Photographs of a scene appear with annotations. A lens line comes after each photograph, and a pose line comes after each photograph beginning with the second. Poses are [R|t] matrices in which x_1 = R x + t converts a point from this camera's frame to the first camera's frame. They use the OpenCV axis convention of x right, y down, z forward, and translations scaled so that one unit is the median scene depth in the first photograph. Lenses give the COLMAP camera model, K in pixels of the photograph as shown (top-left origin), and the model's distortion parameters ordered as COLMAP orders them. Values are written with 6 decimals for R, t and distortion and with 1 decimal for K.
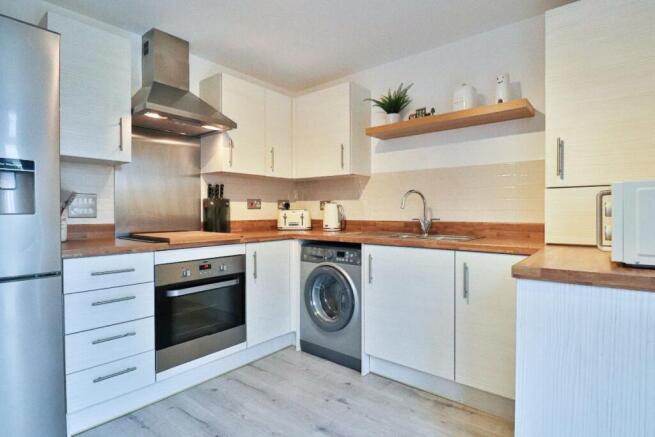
lens RADIAL K [[339.3, 0, 327.5], [0, 339.3, 218.5], [0, 0, 1]] dist [-0.004270, -0.000667]
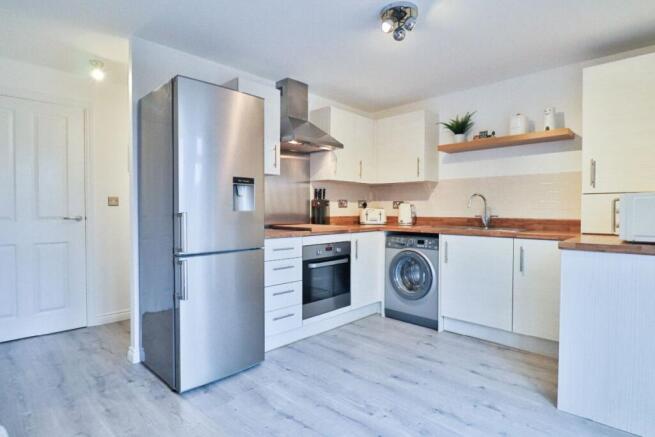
lens RADIAL K [[349.1, 0, 327.5], [0, 349.1, 218.5], [0, 0, 1]] dist [0.002041, 0.000592]
pose [[0.997530, 0.005057, -0.070057, -0.231880], [-0.004680, 0.999974, 0.005539, 0.007286], [0.070083, -0.005198, 0.997528, -0.394024]]
